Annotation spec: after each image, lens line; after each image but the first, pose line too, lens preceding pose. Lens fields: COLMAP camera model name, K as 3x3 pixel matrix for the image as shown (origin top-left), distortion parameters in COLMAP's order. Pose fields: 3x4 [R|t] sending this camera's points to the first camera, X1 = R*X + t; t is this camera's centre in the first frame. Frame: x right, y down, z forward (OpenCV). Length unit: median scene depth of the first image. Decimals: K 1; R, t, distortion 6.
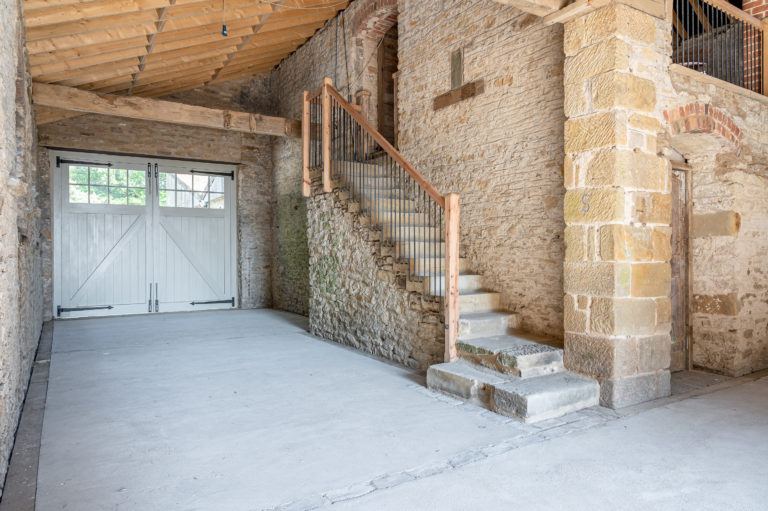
lens RADIAL K [[525.2, 0, 384.0], [0, 525.2, 255.5], [0, 0, 1]] dist [-0.004094, -0.000209]
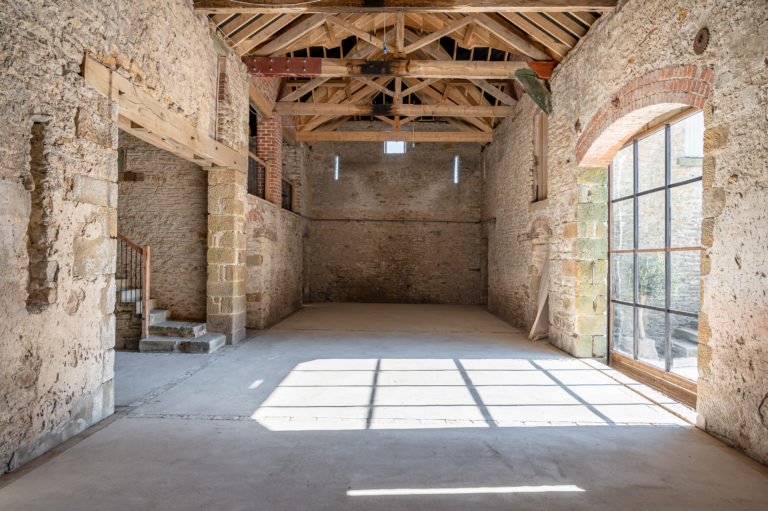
lens RADIAL K [[517.3, 0, 384.0], [0, 517.3, 255.5], [0, 0, 1]] dist [0.000334, 0.000292]
pose [[0.555365, 0.007719, 0.831571, -0.838448], [-0.007471, 0.999963, -0.004292, -0.074769], [-0.831573, -0.003829, 0.555402, -0.630230]]
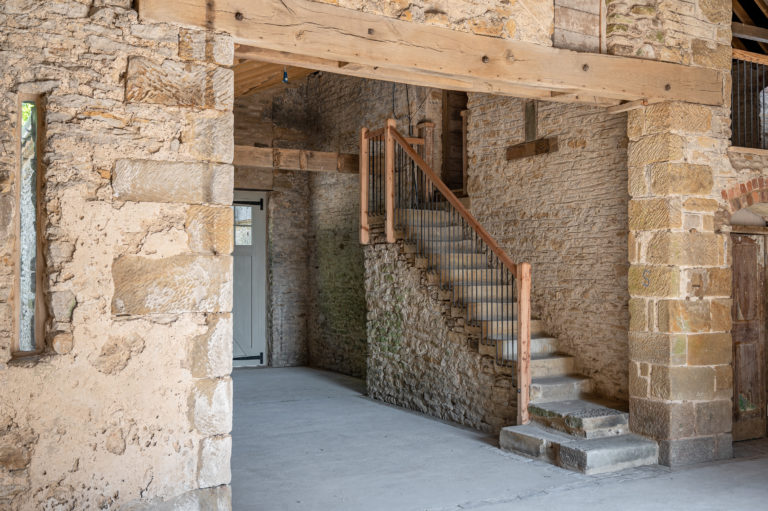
lens RADIAL K [[836.1, 0, 384.0], [0, 836.1, 255.5], [0, 0, 1]] dist [0.012097, -0.023766]
pose [[0.998504, 0.000789, -0.054678, -0.052399], [-0.002170, 0.999680, -0.025214, -0.082636], [0.054641, 0.025295, 0.998186, -0.621216]]
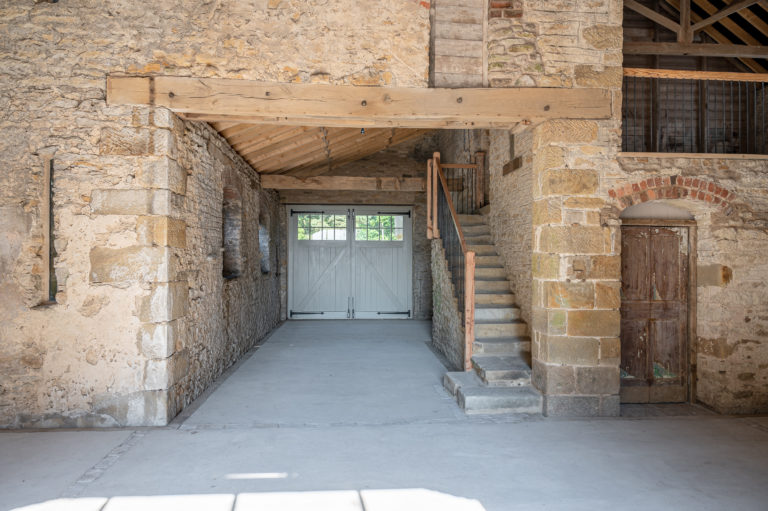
lens RADIAL K [[525.2, 0, 384.0], [0, 525.2, 255.5], [0, 0, 1]] dist [-0.004094, -0.000209]
pose [[0.880693, 0.003720, -0.473673, 0.547349], [-0.008658, 0.999929, -0.008246, -0.086069], [0.473608, 0.011363, 0.880662, -0.314438]]
